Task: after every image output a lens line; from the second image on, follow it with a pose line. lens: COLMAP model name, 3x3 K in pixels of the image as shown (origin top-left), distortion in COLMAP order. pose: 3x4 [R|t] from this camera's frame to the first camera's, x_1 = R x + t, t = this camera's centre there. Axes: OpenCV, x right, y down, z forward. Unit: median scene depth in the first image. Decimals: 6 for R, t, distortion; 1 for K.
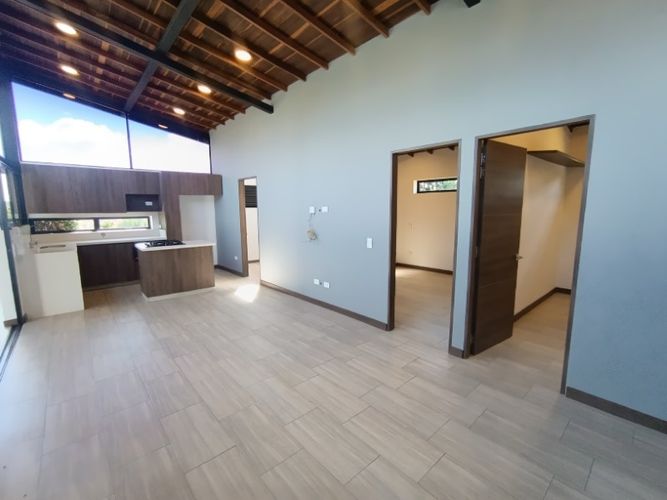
lens RADIAL K [[298.5, 0, 337.1], [0, 298.5, 249.3], [0, 0, 1]] dist [-0.014078, 0.001269]
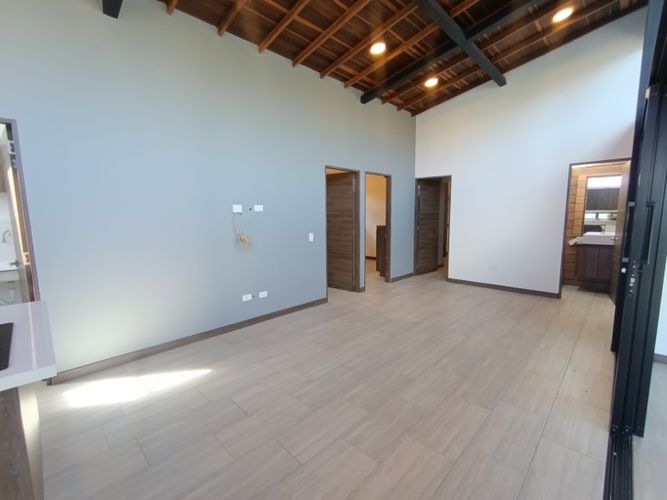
lens RADIAL K [[298.5, 0, 337.1], [0, 298.5, 249.3], [0, 0, 1]] dist [-0.014078, 0.001269]
pose [[-0.059533, -0.121126, 0.990850, -0.702090], [0.138052, 0.982074, 0.128348, -0.072480], [-0.988634, 0.144429, -0.041744, 0.626565]]
